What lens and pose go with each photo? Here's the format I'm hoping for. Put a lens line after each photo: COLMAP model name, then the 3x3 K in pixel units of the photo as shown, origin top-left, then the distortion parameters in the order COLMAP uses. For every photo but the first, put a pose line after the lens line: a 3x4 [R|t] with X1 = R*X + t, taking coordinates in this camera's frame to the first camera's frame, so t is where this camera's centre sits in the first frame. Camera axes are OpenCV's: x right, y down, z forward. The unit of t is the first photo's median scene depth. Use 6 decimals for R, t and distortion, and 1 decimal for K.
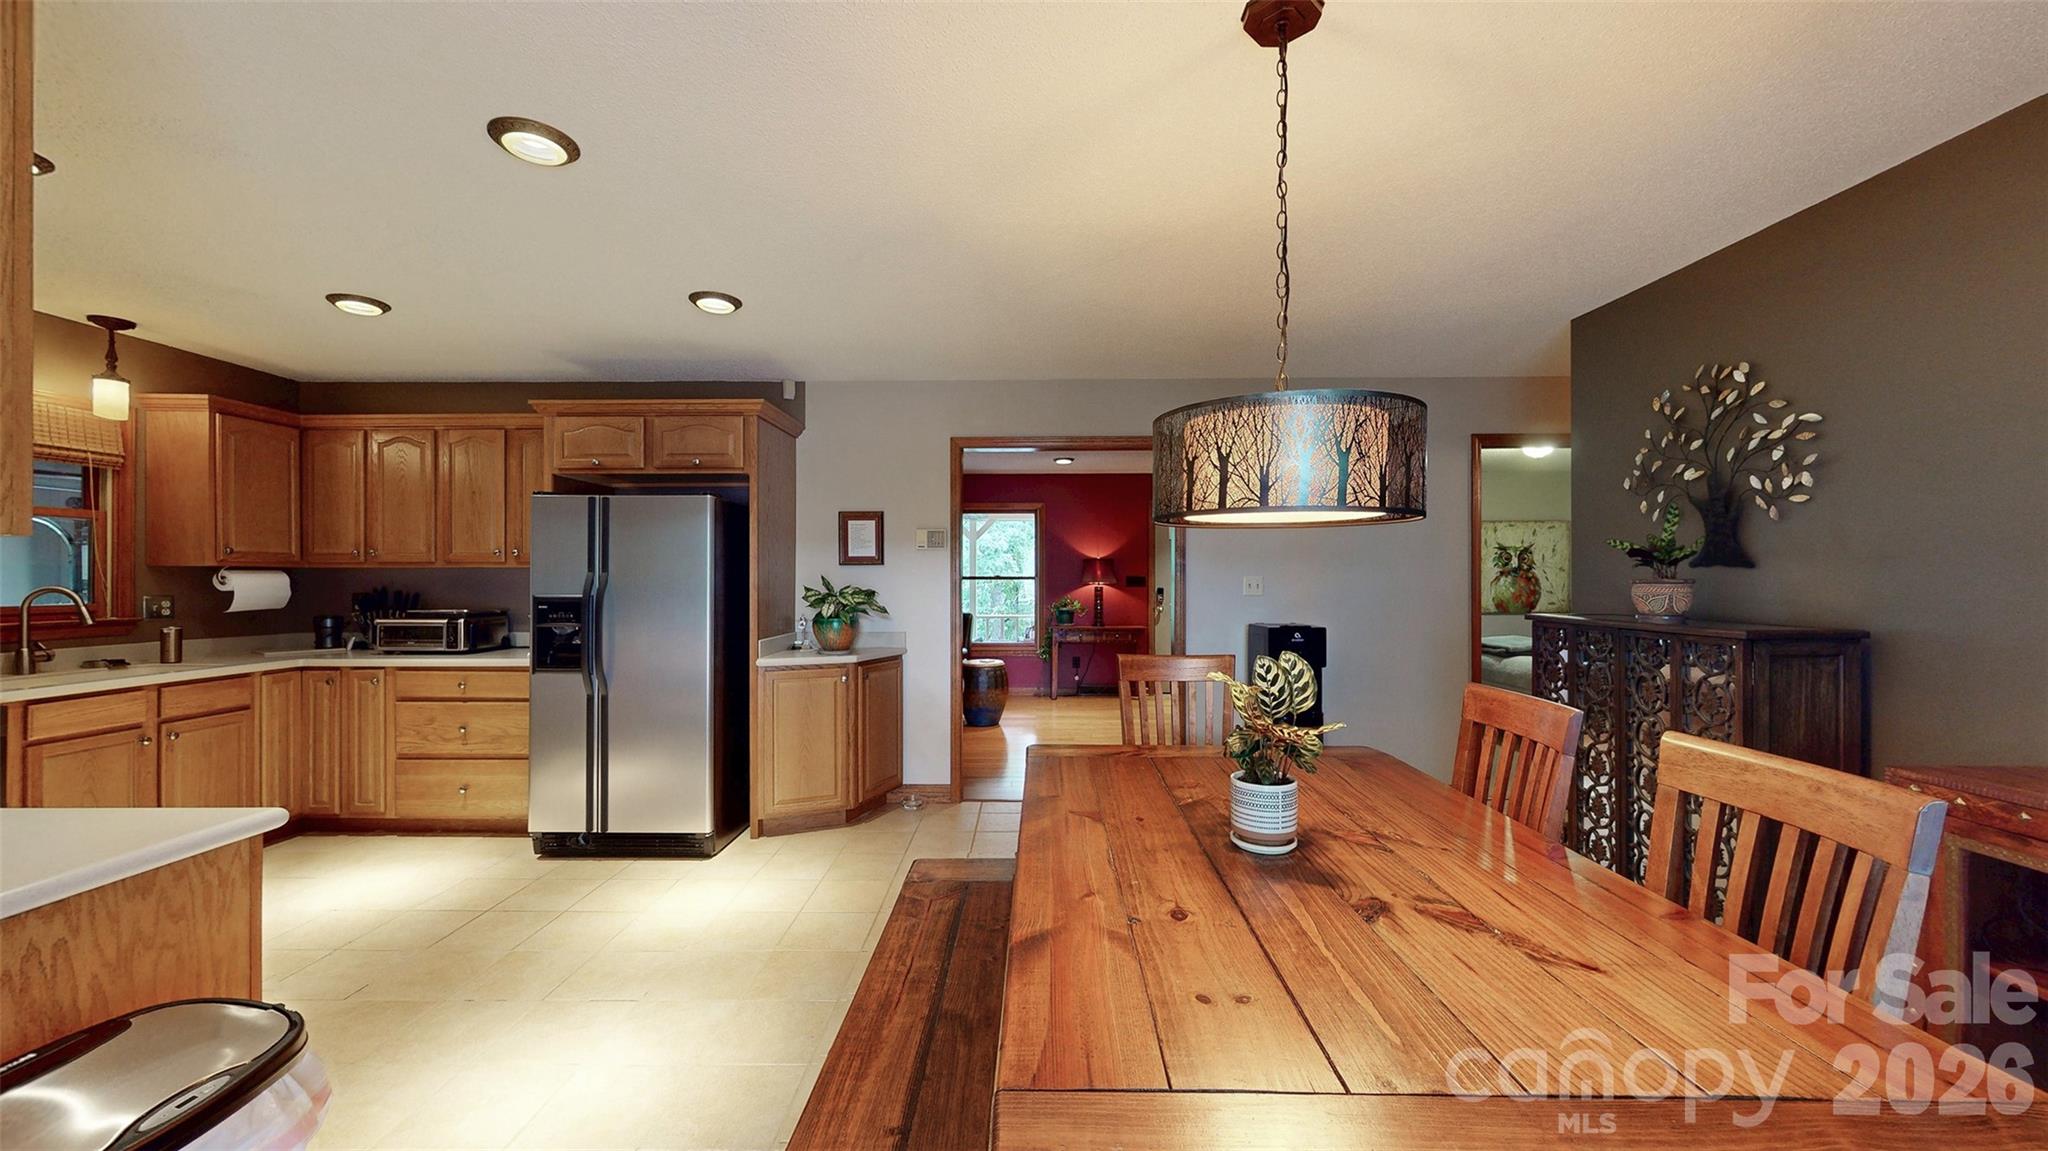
lens RADIAL K [[746.0, 0, 1031.2], [0, 746.0, 577.8], [0, 0, 1]] dist [-0.001544, -0.000153]
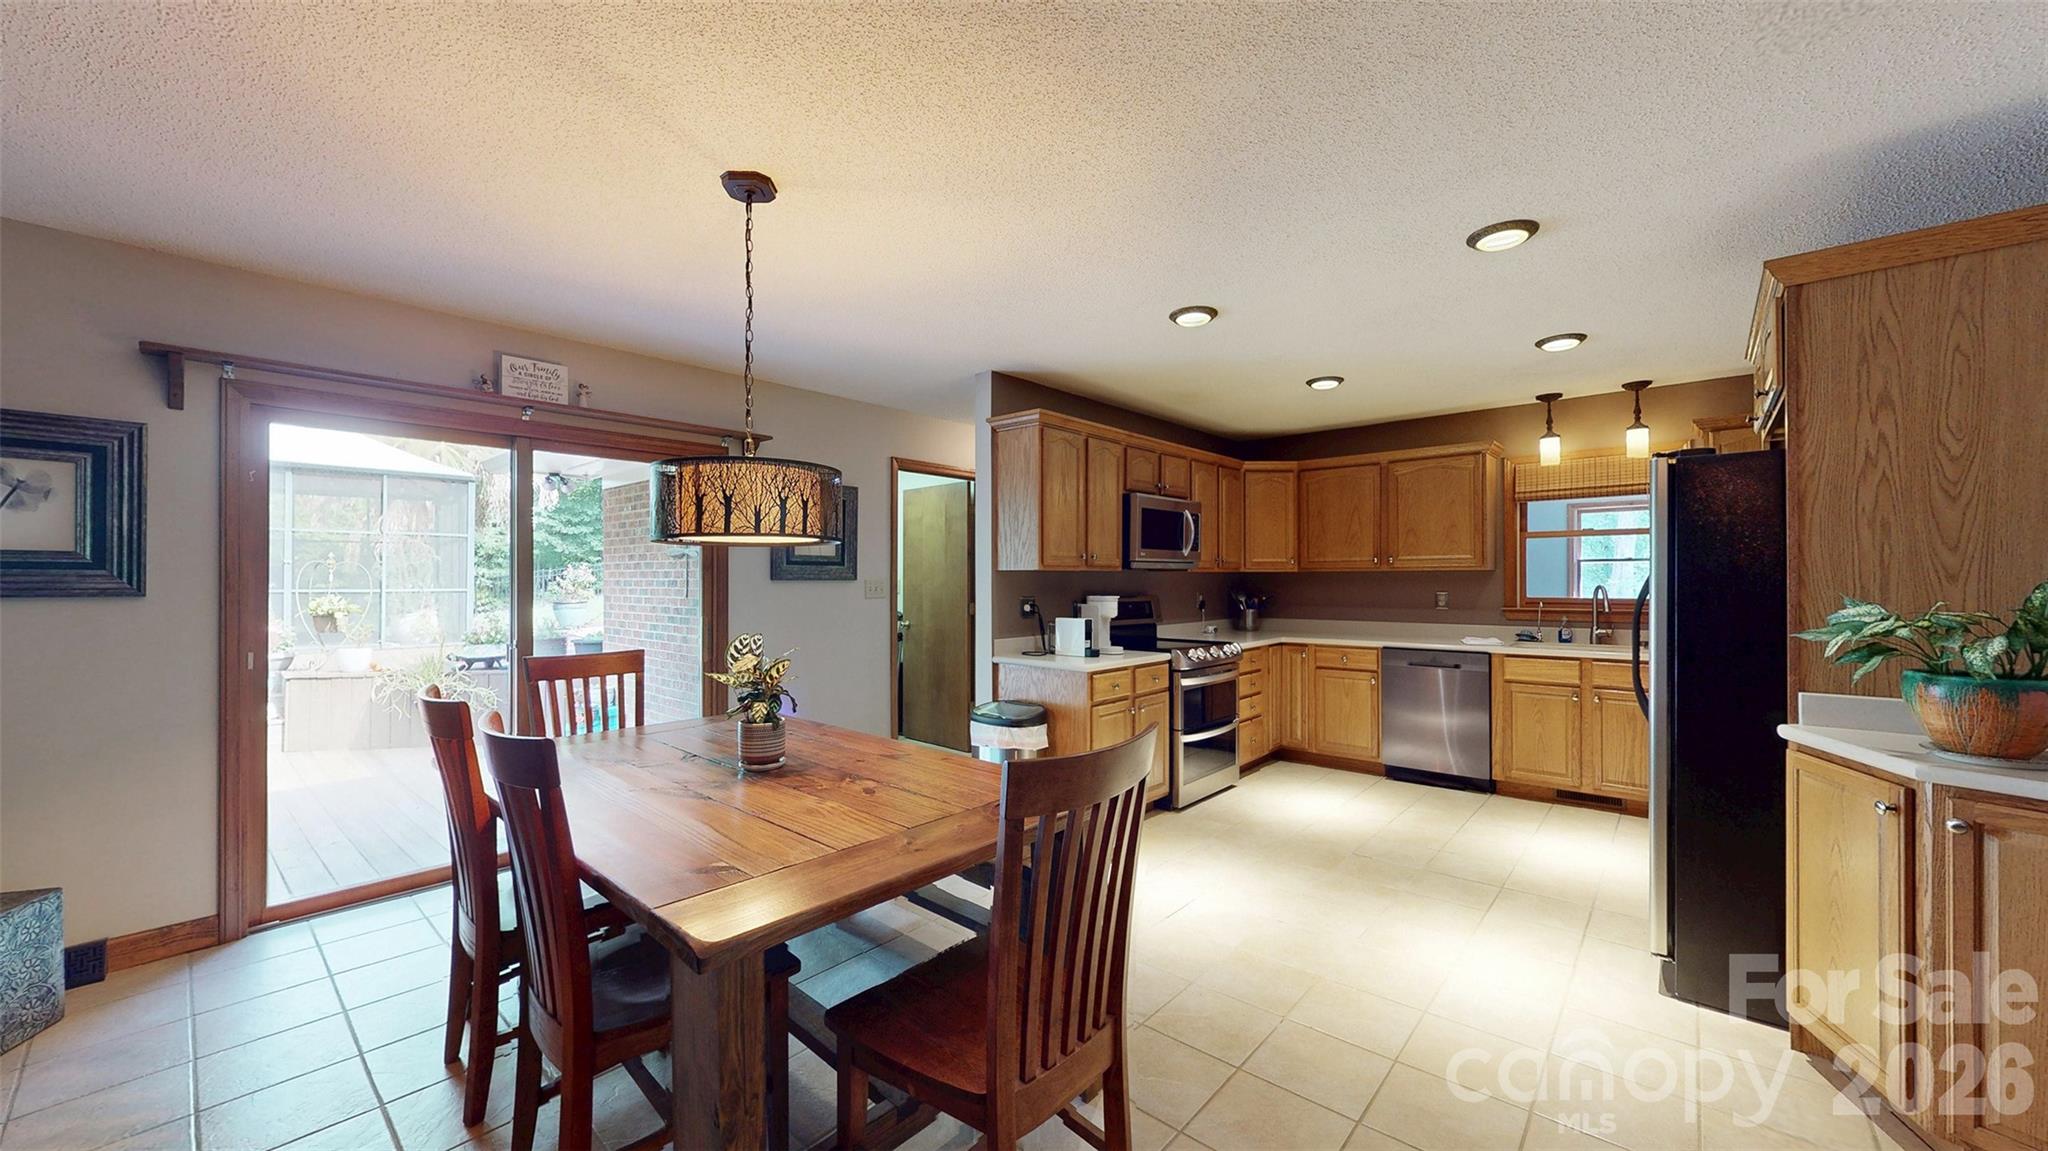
lens RADIAL K [[746.0, 0, 1031.2], [0, 746.0, 577.8], [0, 0, 1]] dist [-0.001544, -0.000153]
pose [[-0.648743, -0.002417, -0.761004, 0.459688], [-0.000314, 0.999996, -0.002908, 0.002028], [0.761007, -0.001647, -0.648741, 1.012314]]
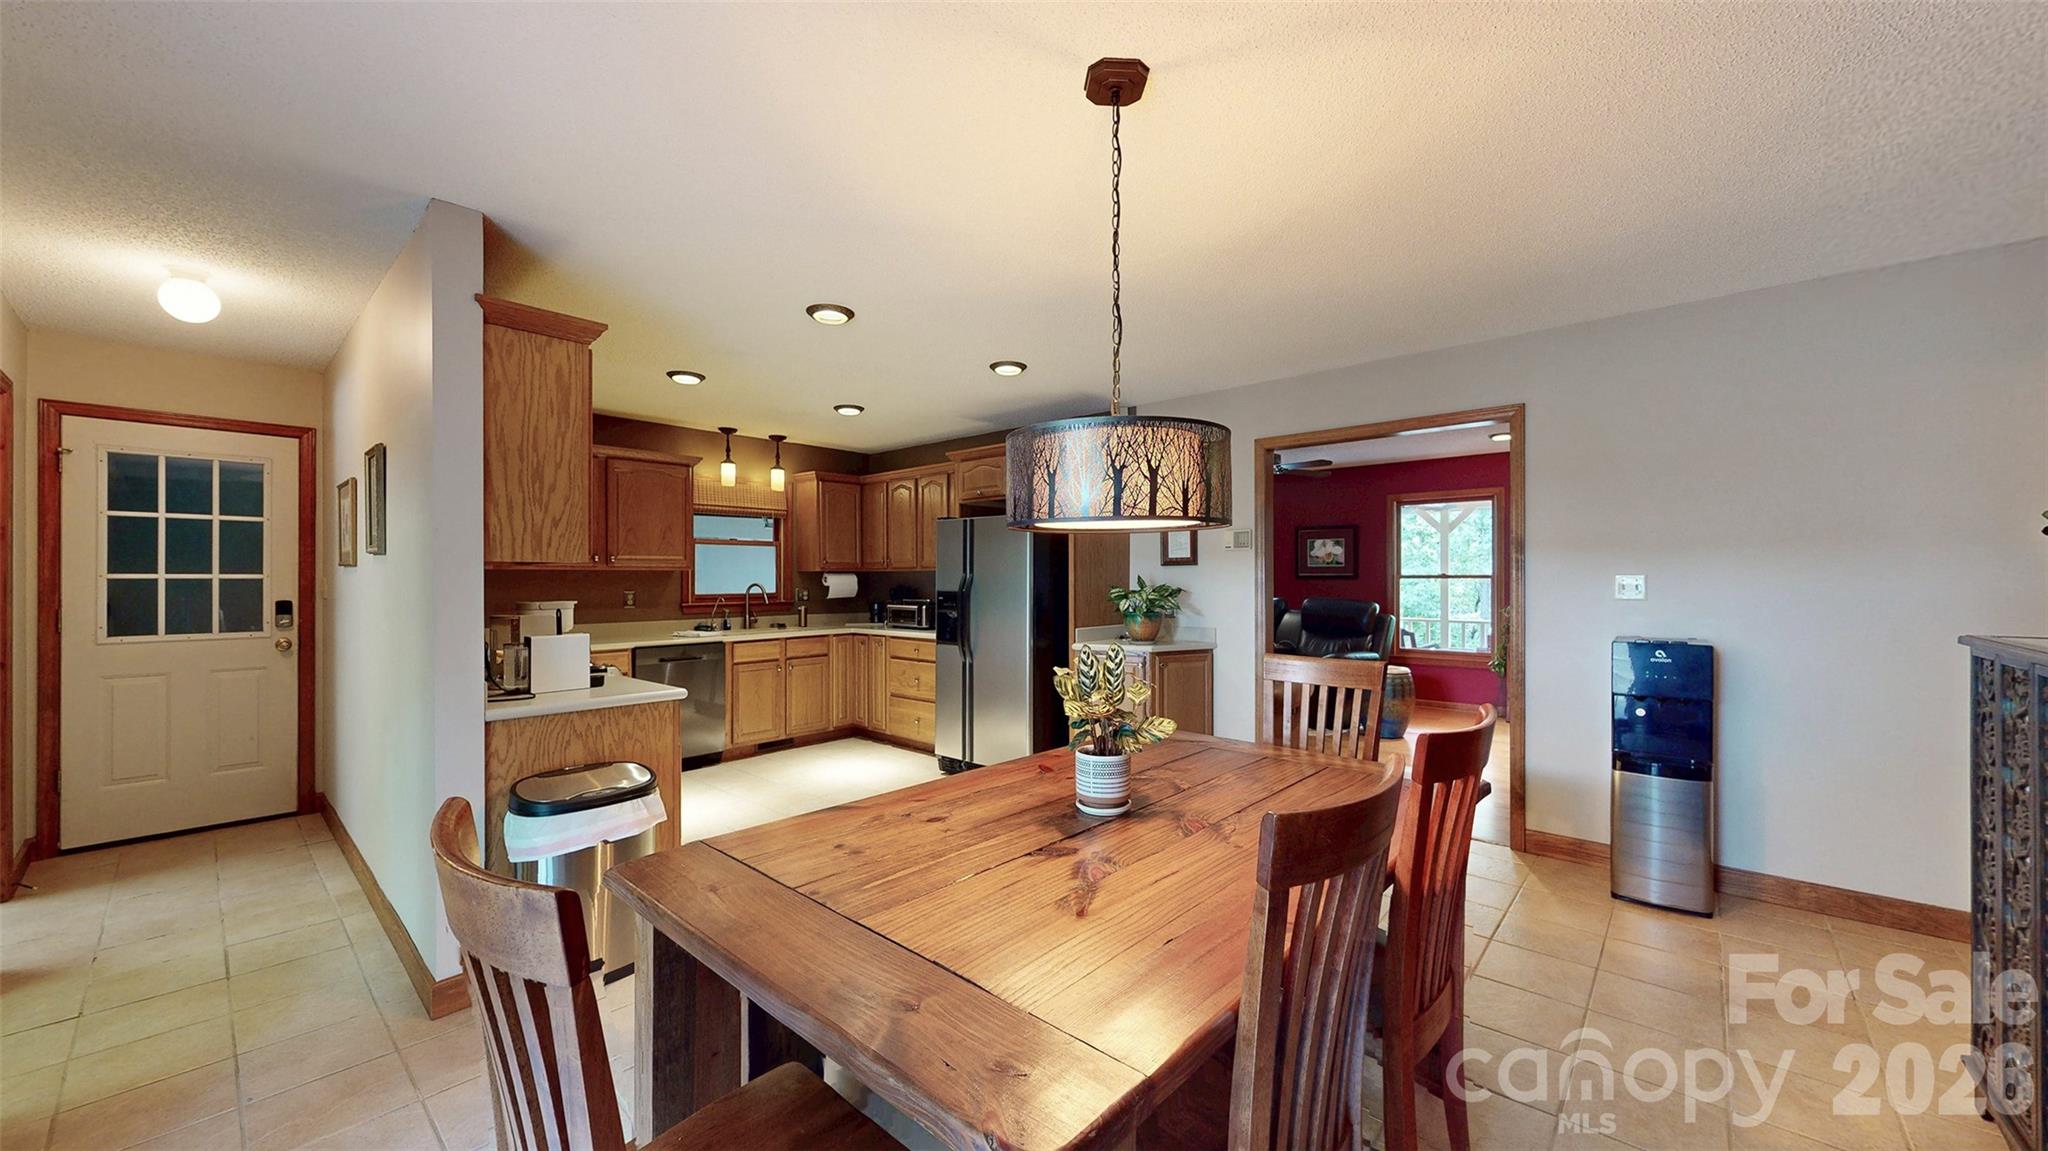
lens RADIAL K [[734.6, 0, 993.3], [0, 734.6, 574.9], [0, 0, 1]] dist [0.002131, 0.000126]
pose [[0.746582, -0.004156, -0.665281, 0.349065], [0.003074, 0.999991, -0.002798, -0.001232], [0.665287, 0.000044, 0.746588, 0.012006]]
